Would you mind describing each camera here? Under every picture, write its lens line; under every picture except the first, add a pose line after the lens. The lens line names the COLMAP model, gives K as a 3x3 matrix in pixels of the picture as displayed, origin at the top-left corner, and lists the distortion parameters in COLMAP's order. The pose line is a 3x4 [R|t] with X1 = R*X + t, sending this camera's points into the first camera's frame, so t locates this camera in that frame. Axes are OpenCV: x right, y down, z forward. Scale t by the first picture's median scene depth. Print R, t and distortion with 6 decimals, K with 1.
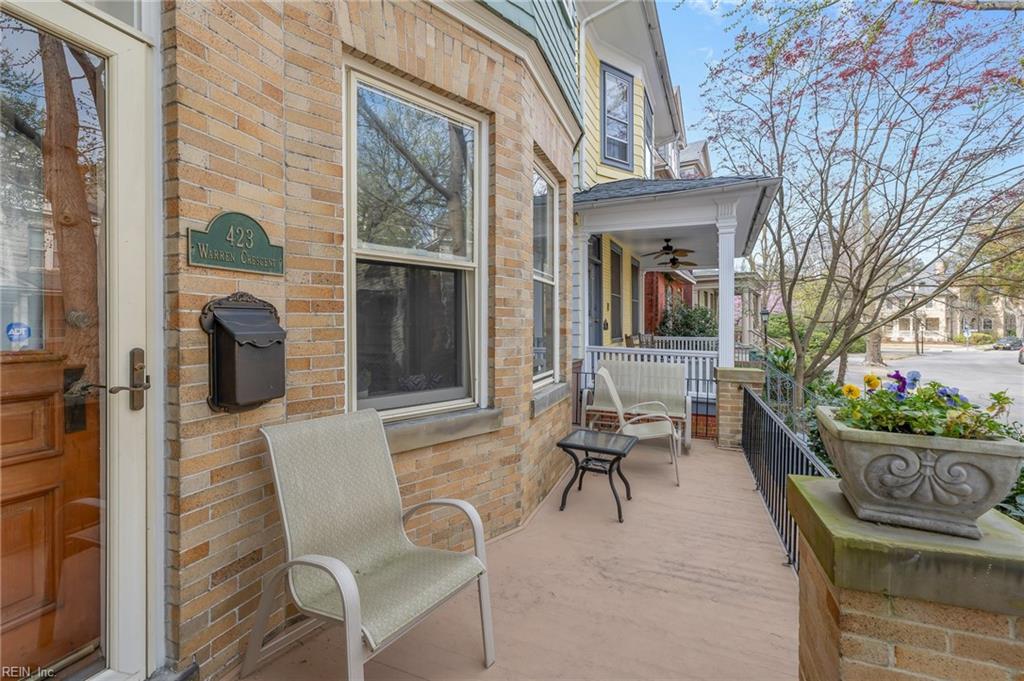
lens RADIAL K [[439.3, 0, 513.8], [0, 439.3, 332.3], [0, 0, 1]] dist [0.003297, 0.001153]
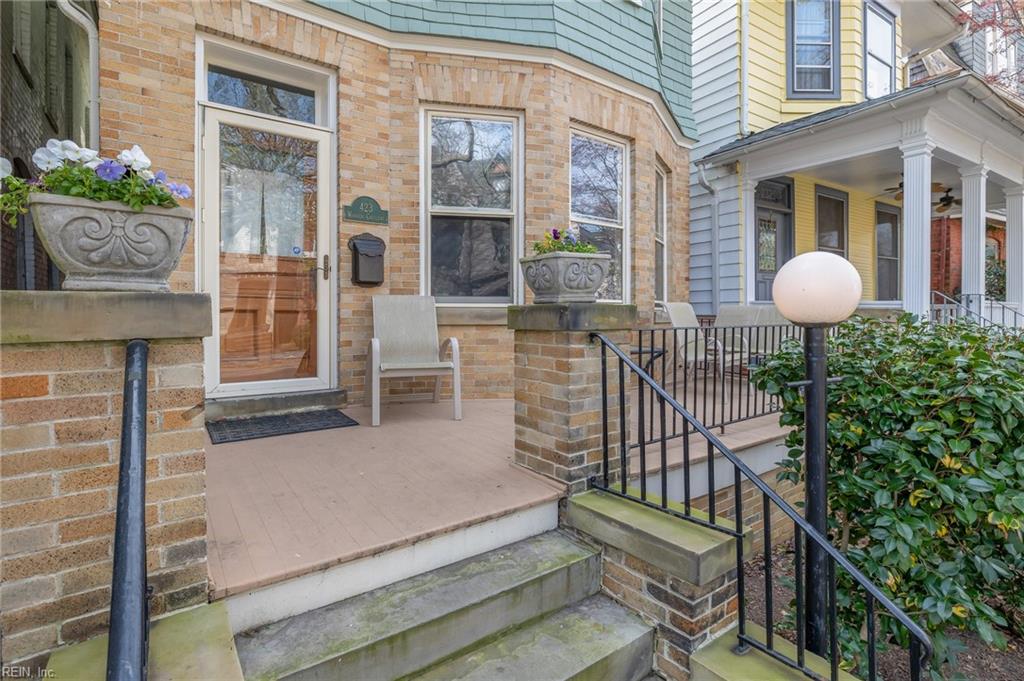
lens RADIAL K [[492.1, 0, 514.5], [0, 492.1, 331.4], [0, 0, 1]] dist [-0.007284, 0.000280]
pose [[0.834311, 0.016943, -0.551034, 1.245744], [-0.010596, 0.999836, 0.014700, 0.328907], [0.551192, -0.006426, 0.834354, -0.588835]]
